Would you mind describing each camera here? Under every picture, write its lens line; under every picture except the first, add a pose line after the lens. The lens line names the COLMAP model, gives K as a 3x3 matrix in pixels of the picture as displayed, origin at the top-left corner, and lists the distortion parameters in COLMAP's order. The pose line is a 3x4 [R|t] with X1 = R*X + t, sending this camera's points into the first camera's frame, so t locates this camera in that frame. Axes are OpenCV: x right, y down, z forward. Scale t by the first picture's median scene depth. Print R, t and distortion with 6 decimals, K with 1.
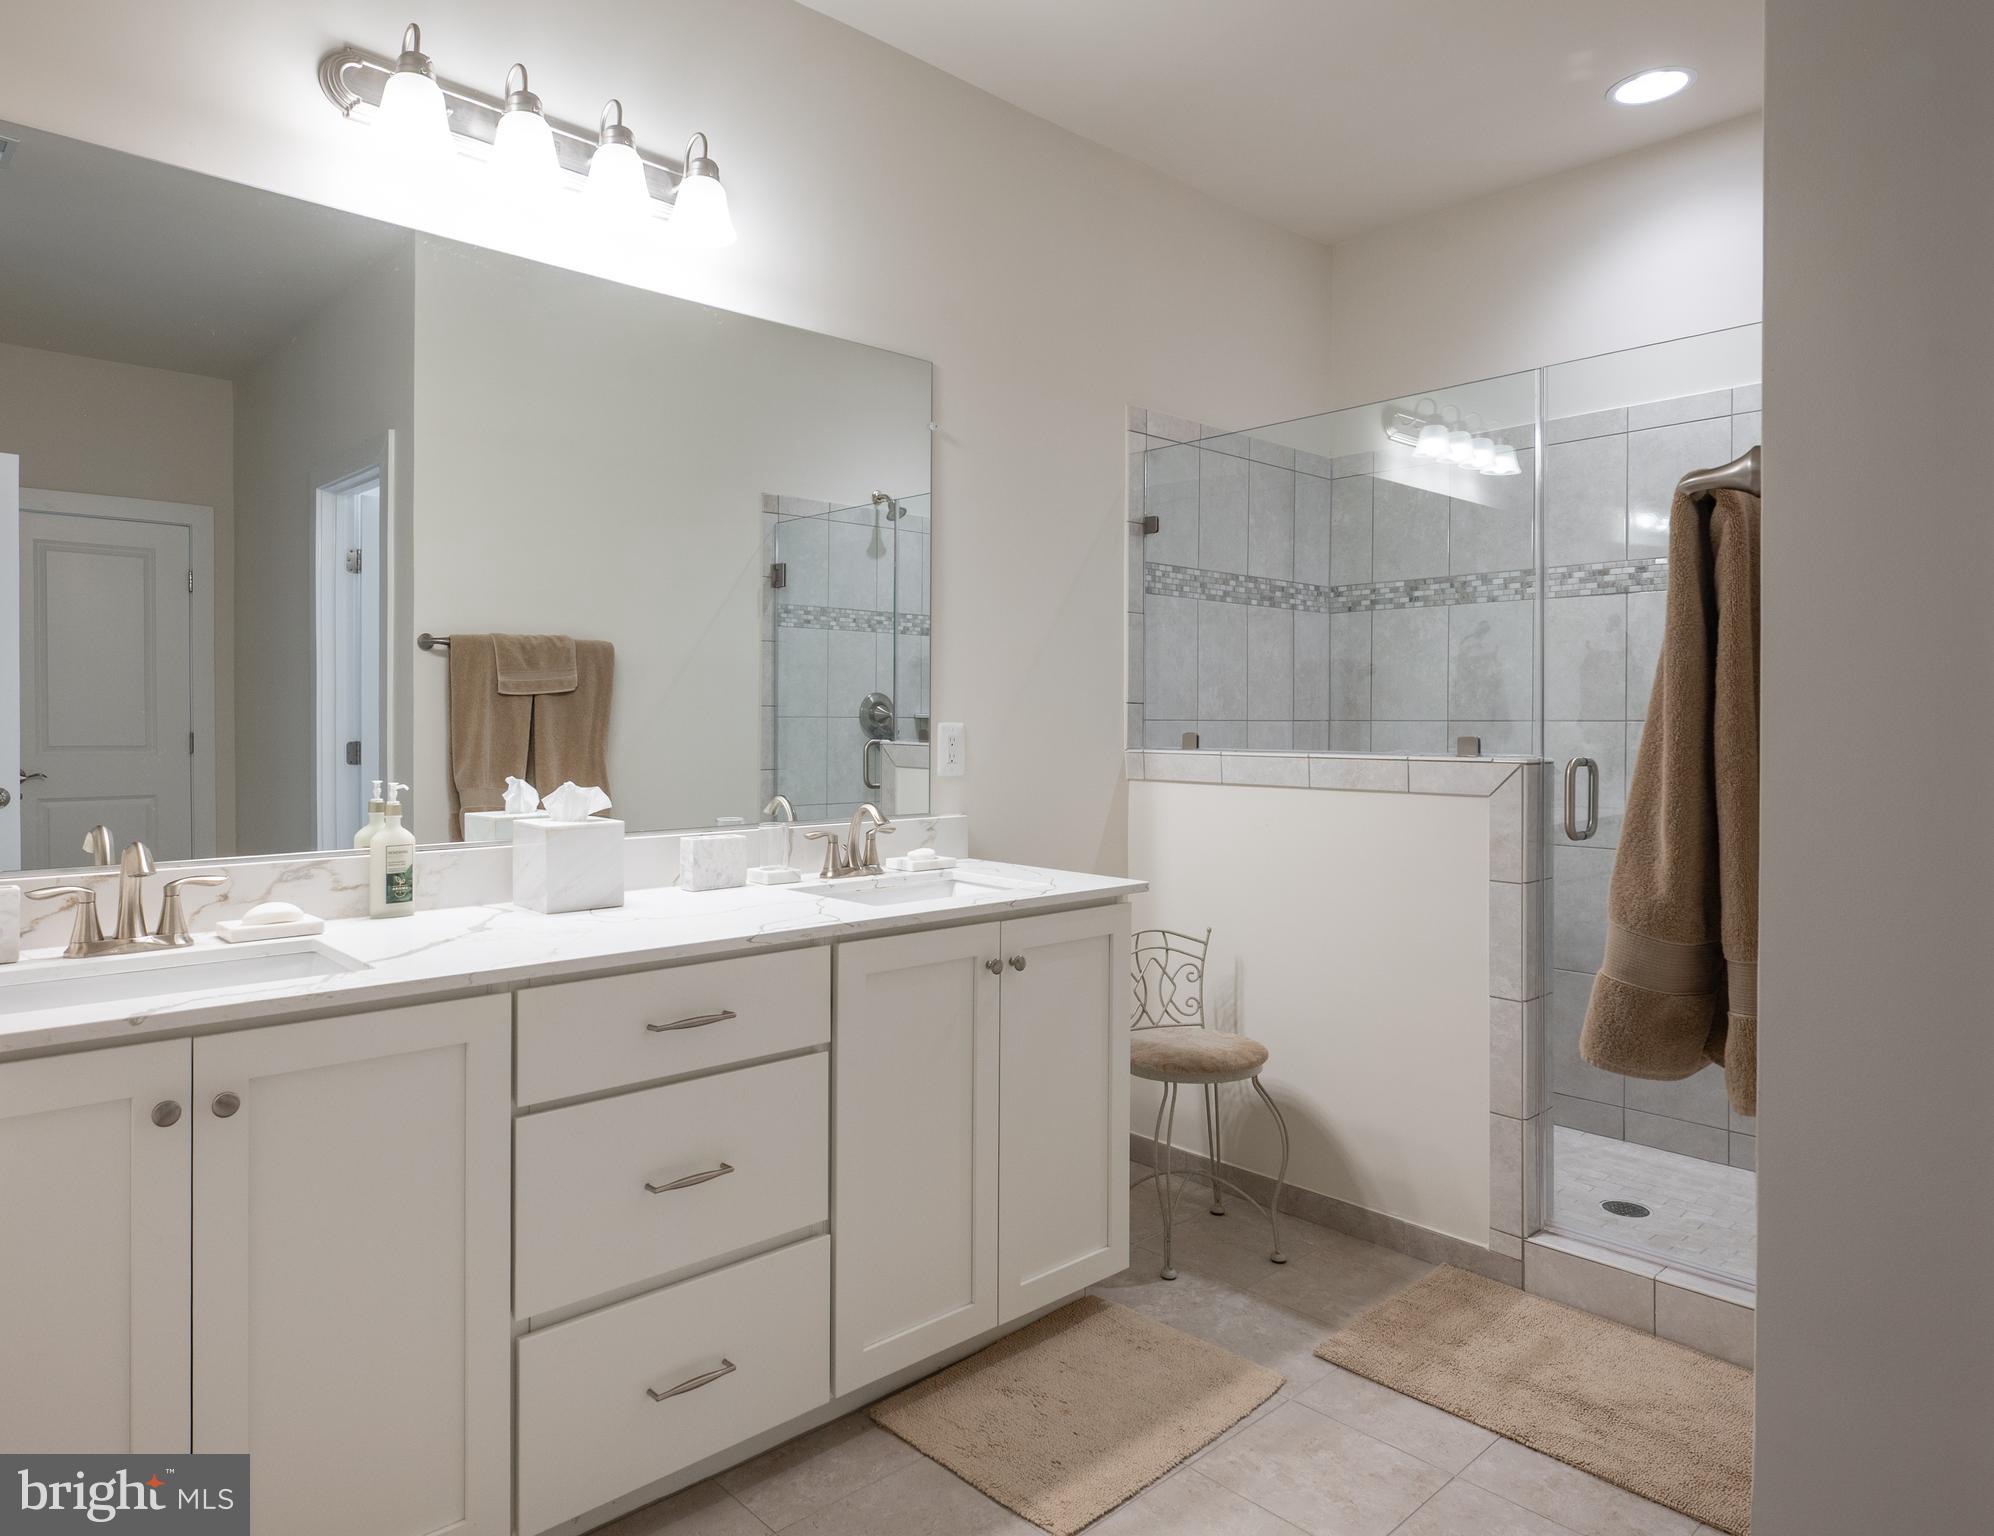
lens RADIAL K [[1252.0, 0, 994.2], [0, 1252.0, 755.2], [0, 0, 1]] dist [0.000487, 0.000106]
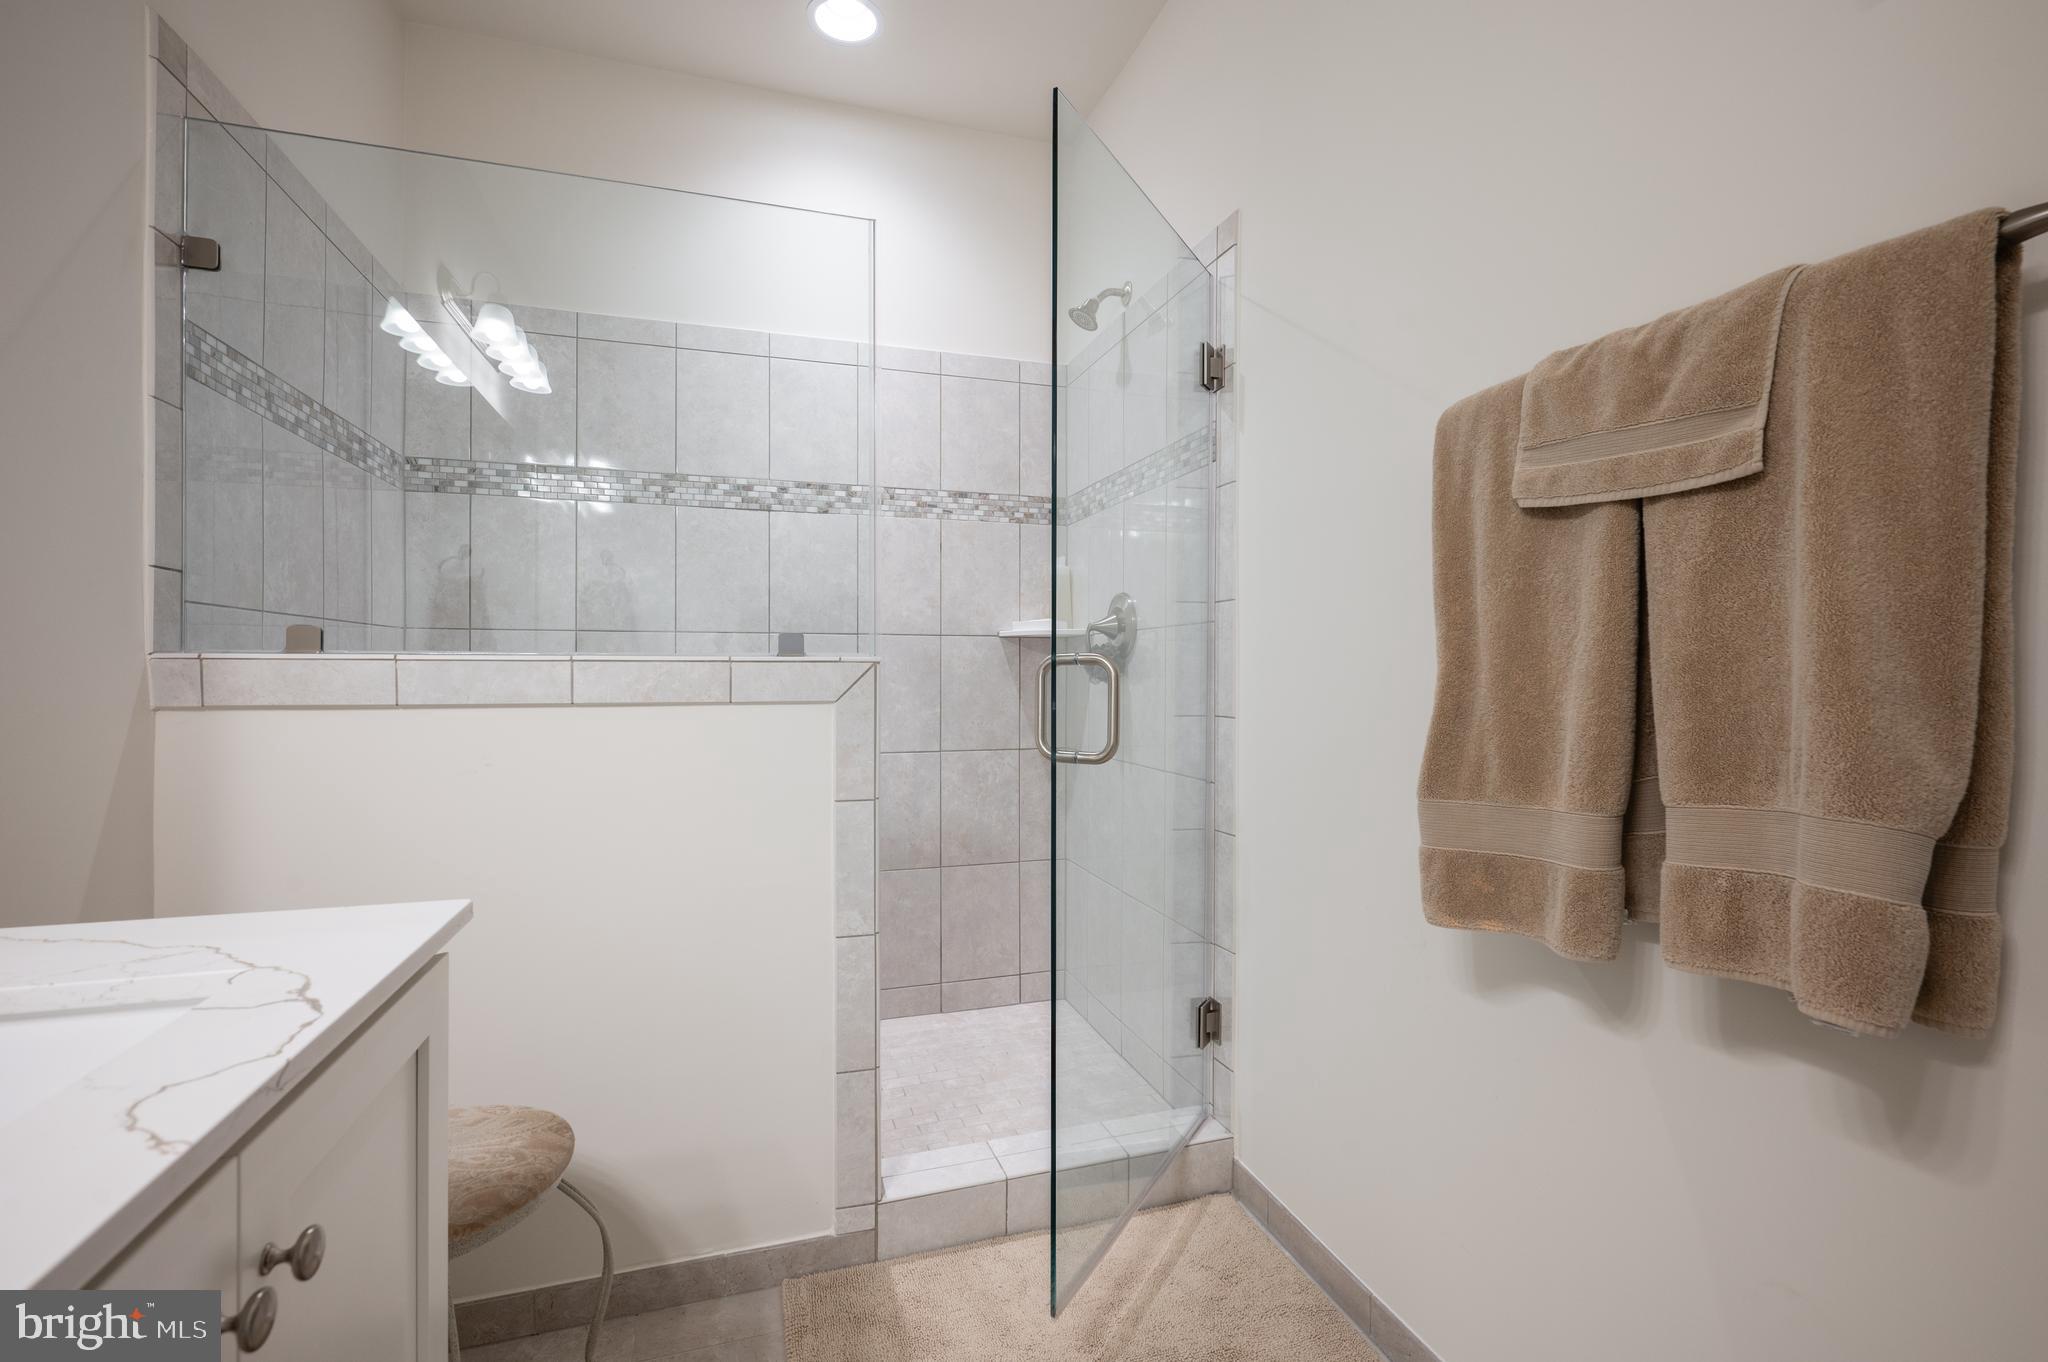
lens RADIAL K [[885.3, 0, 1021.2], [0, 885.3, 674.7], [0, 0, 1]] dist [0.000522, -0.000616]
pose [[0.444022, -0.009508, 0.895966, -0.066283], [0.025263, 0.999679, -0.001911, 0.014330], [-0.895660, 0.023484, 0.444119, 0.477539]]
